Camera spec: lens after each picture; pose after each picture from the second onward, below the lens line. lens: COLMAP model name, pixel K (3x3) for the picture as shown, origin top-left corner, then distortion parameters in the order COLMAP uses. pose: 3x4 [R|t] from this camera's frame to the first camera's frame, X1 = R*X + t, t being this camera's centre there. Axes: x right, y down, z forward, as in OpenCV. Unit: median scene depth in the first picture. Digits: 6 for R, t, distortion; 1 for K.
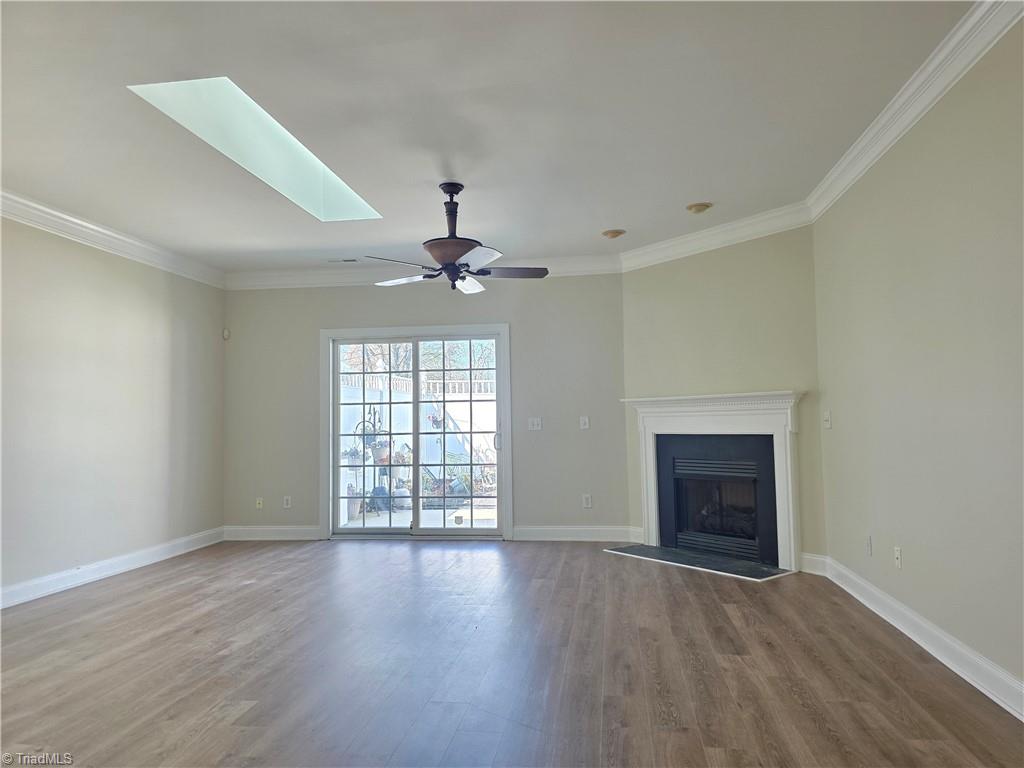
lens RADIAL K [[677.8, 0, 512.0], [0, 677.8, 384.0], [0, 0, 1]] dist [0.073572, -0.070563]
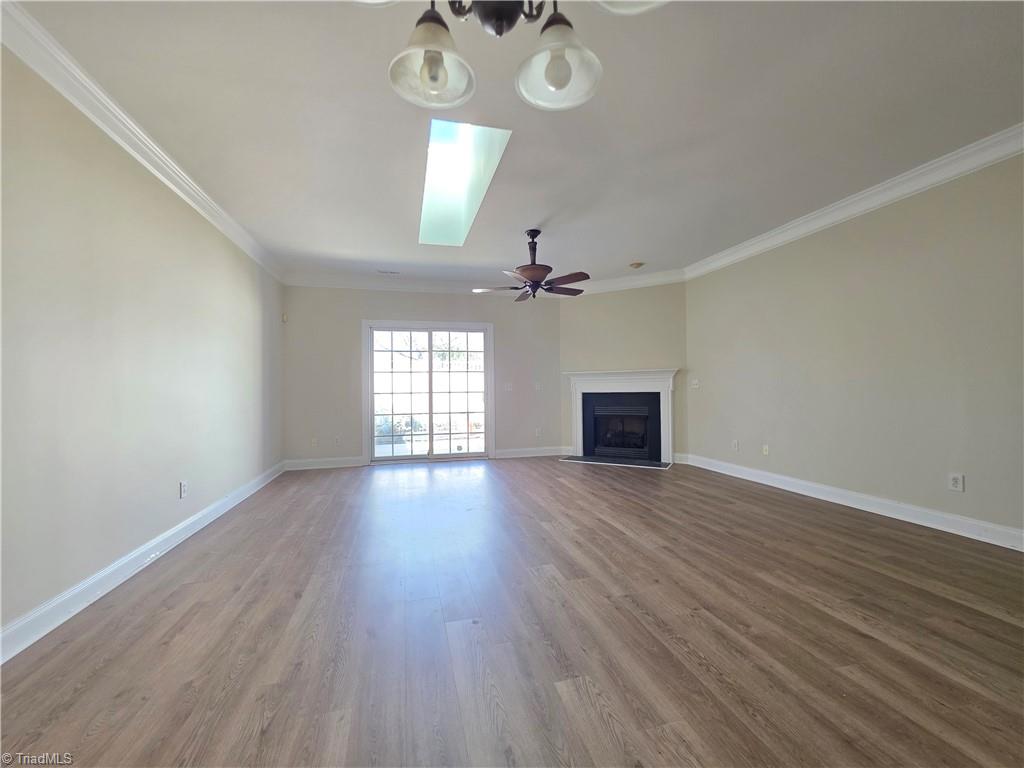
lens RADIAL K [[406.4, 0, 512.0], [0, 406.4, 384.0], [0, 0, 1]] dist [0.001583, 0.000106]
pose [[0.923985, 0.009285, 0.382315, -0.373434], [-0.024875, 0.999047, 0.035857, 0.019623], [-0.381618, -0.042642, 0.923336, 0.112660]]
